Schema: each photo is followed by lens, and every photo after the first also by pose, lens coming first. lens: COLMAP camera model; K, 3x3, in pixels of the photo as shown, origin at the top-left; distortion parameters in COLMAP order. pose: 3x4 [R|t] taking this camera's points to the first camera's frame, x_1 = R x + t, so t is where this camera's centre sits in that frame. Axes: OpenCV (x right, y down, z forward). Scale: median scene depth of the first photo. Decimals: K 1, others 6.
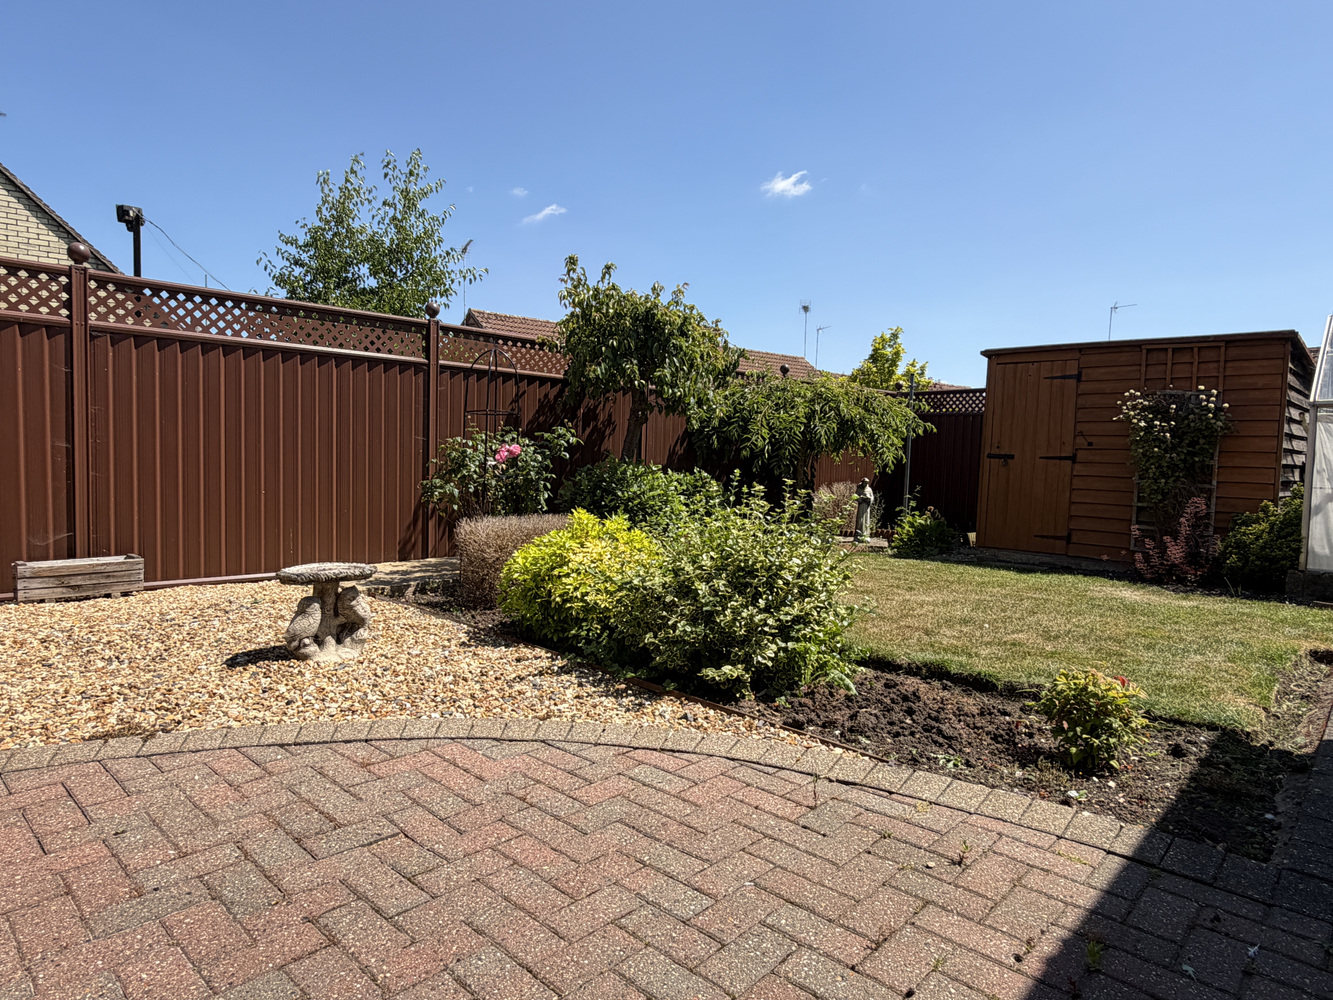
lens RADIAL K [[814.8, 0, 666.5], [0, 814.8, 500.0], [0, 0, 1]] dist [-0.025358, 0.001792]
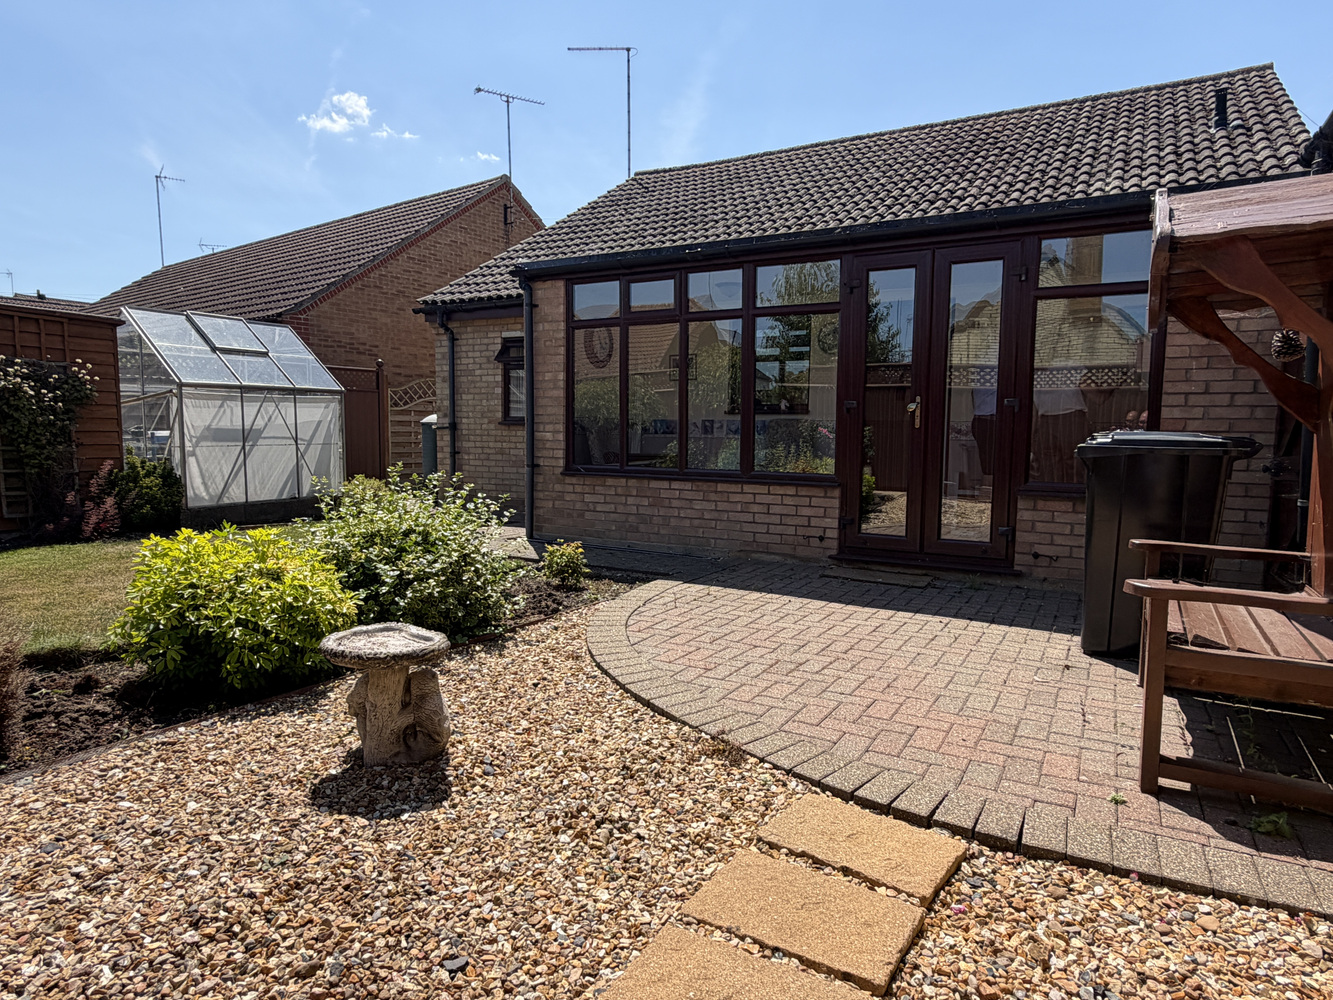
lens RADIAL K [[814.8, 0, 666.5], [0, 814.8, 500.0], [0, 0, 1]] dist [-0.025358, 0.001792]
pose [[-0.216403, -0.131391, 0.967422, -0.541700], [0.046993, 0.988352, 0.144746, -0.064953], [-0.975172, 0.076786, -0.207708, 0.410789]]
